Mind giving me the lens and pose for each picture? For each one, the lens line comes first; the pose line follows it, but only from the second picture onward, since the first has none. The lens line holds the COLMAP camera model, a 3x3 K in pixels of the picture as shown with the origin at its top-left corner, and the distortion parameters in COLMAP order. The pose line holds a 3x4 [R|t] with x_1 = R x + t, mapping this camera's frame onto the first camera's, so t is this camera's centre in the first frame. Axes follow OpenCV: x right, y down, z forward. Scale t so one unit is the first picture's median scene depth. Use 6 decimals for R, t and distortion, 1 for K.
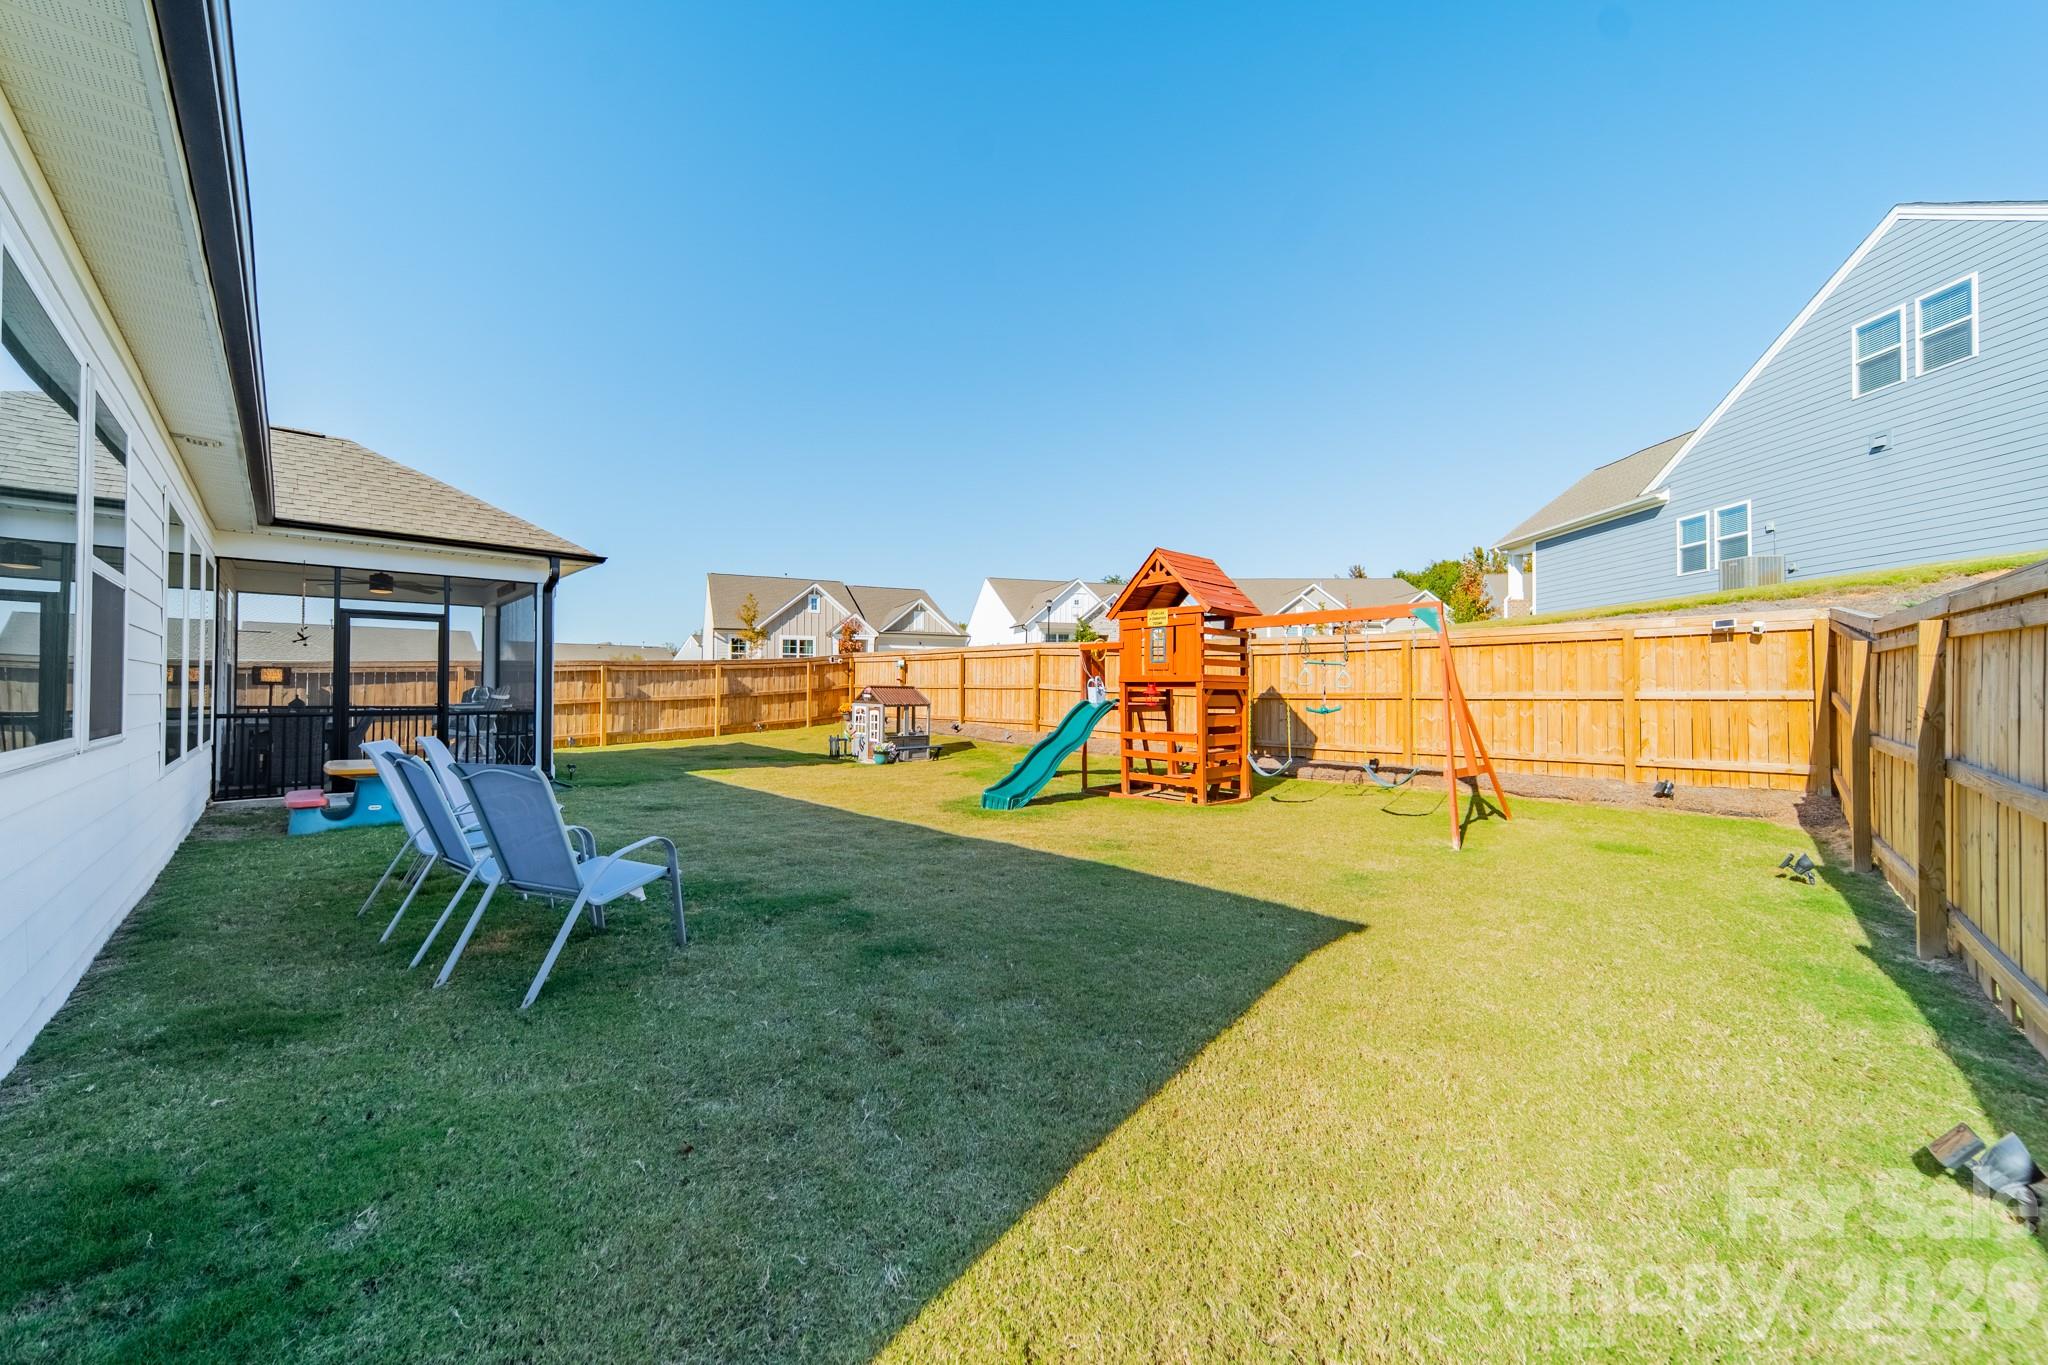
lens RADIAL K [[733.3, 0, 1024.0], [0, 733.3, 682.5], [0, 0, 1]] dist [-0.001021, 0.000025]
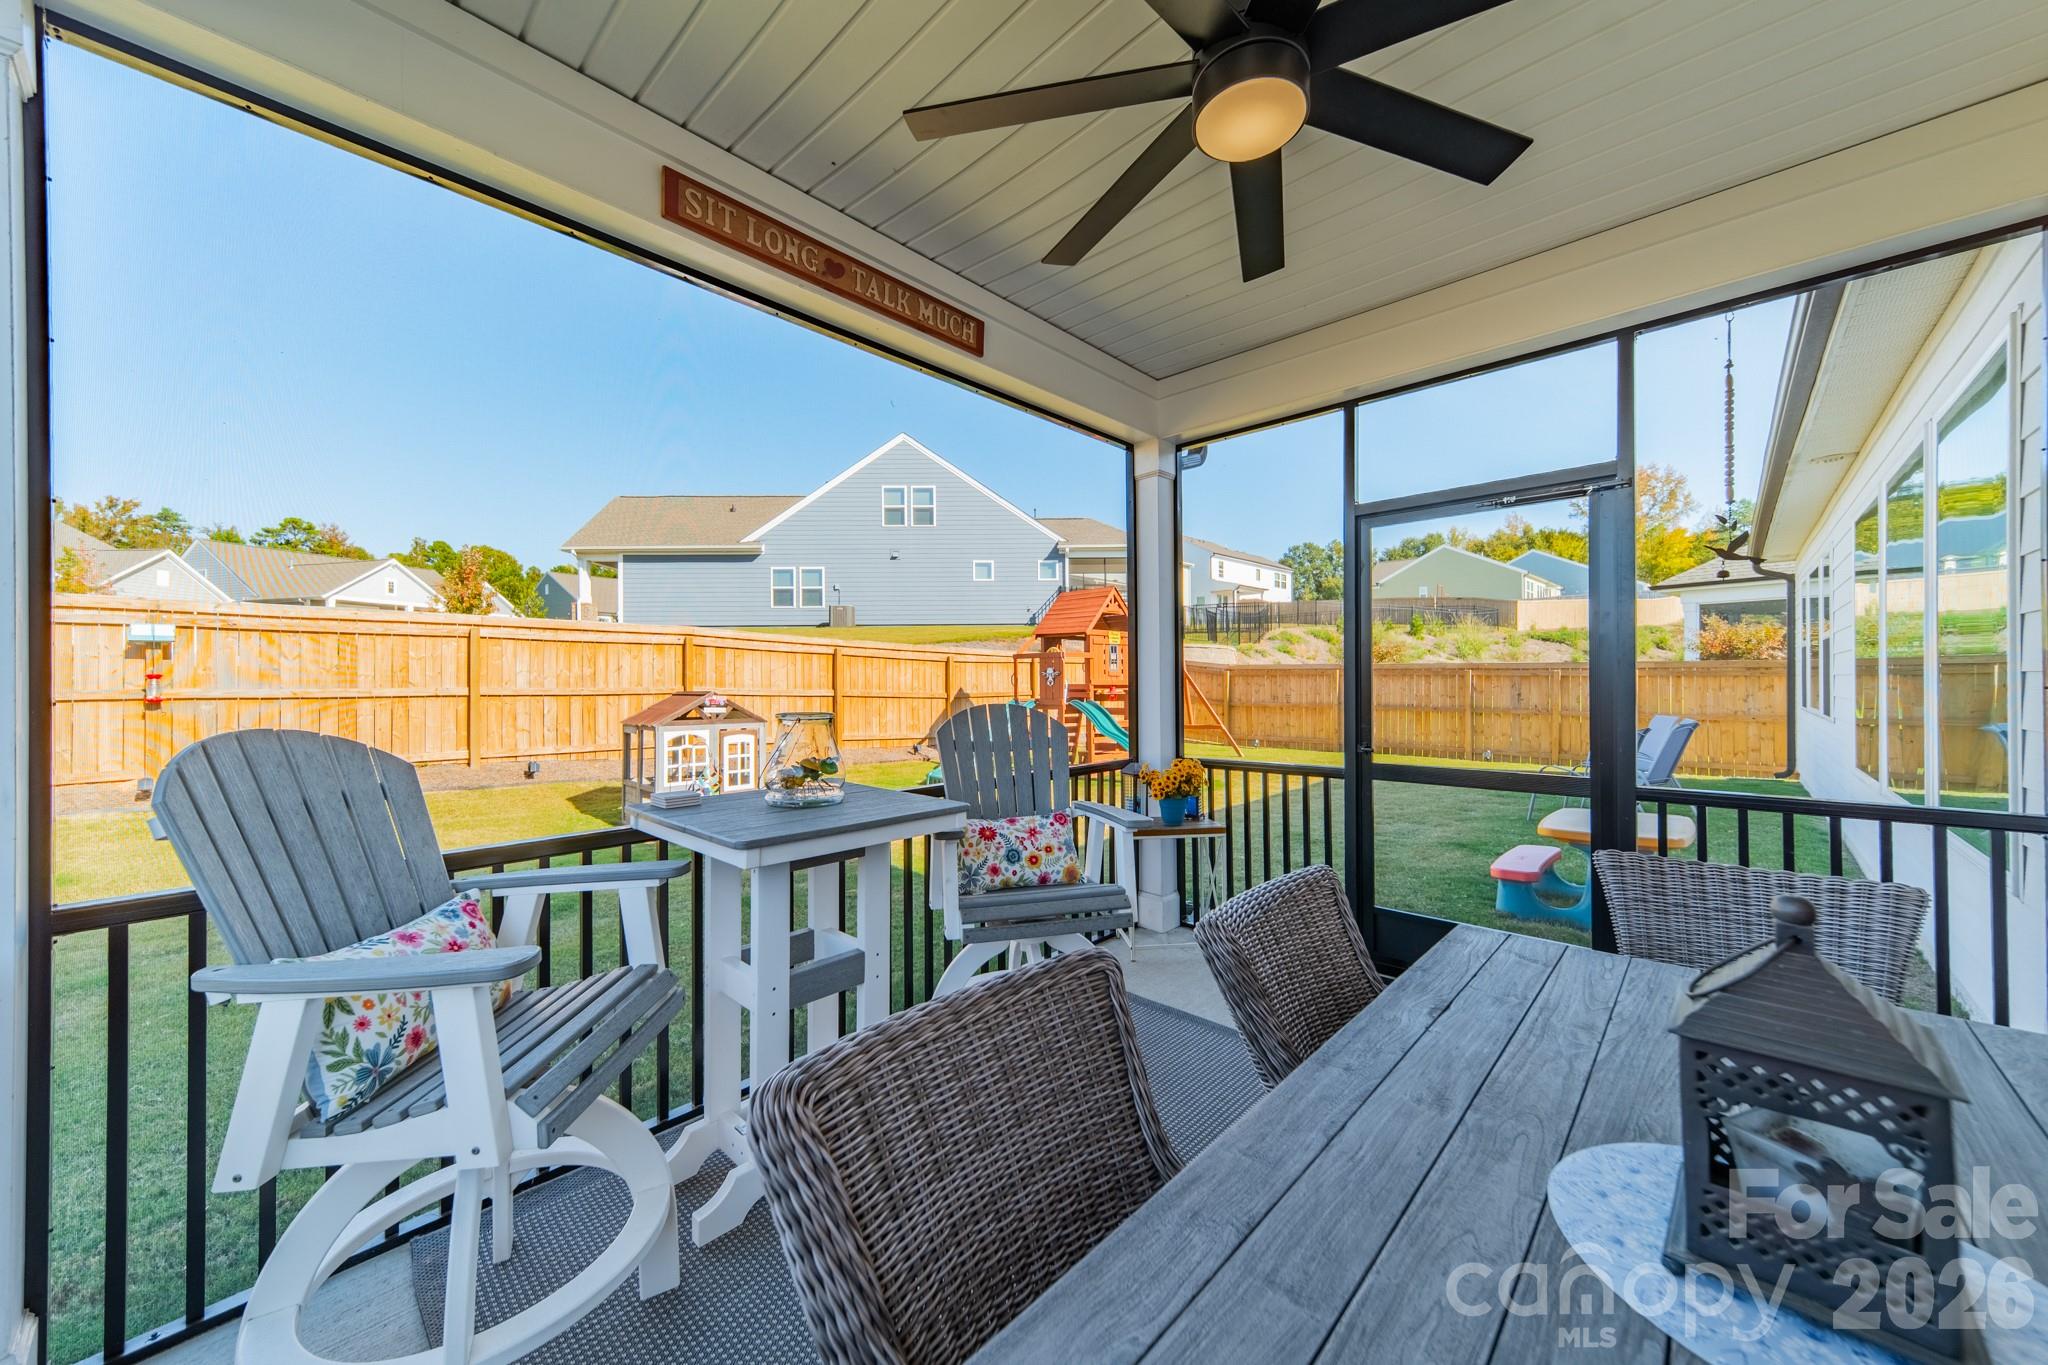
lens RADIAL K [[733.3, 0, 1024.0], [0, 733.3, 682.5], [0, 0, 1]] dist [-0.001021, 0.000025]
pose [[-0.046271, 0.000048, 0.998929, -0.727701], [-0.002836, 0.999996, -0.000180, -0.002078], [-0.998925, -0.002841, -0.046271, 0.770433]]
